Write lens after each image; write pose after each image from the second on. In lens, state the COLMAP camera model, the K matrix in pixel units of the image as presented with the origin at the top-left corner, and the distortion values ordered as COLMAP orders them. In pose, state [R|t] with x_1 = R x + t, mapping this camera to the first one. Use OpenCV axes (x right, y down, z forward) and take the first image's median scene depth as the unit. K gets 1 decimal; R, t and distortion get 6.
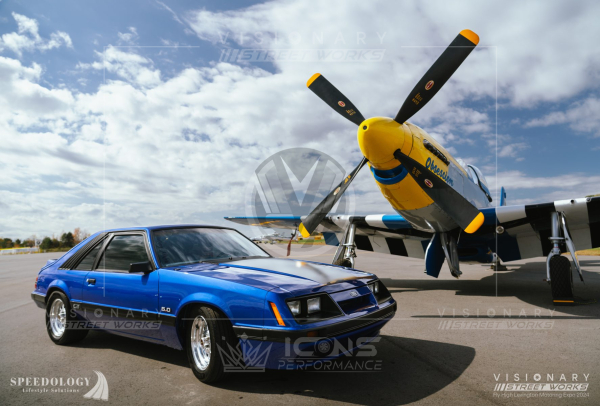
lens RADIAL K [[411.6, 0, 303.7], [0, 411.6, 199.7], [0, 0, 1]] dist [-0.011406, -0.006545]
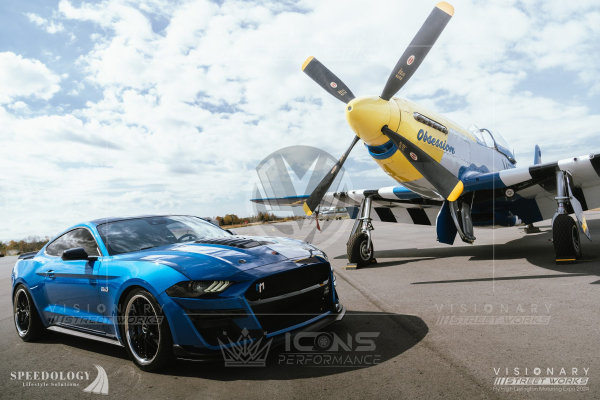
lens RADIAL K [[438.4, 0, 317.4], [0, 438.4, 189.5], [0, 0, 1]] dist [-0.027587, 0.016471]
pose [[0.992206, -0.078452, -0.096814, 0.131653], [0.082353, 0.995917, 0.036976, -0.013881], [0.093517, -0.044661, 0.994615, -0.108754]]
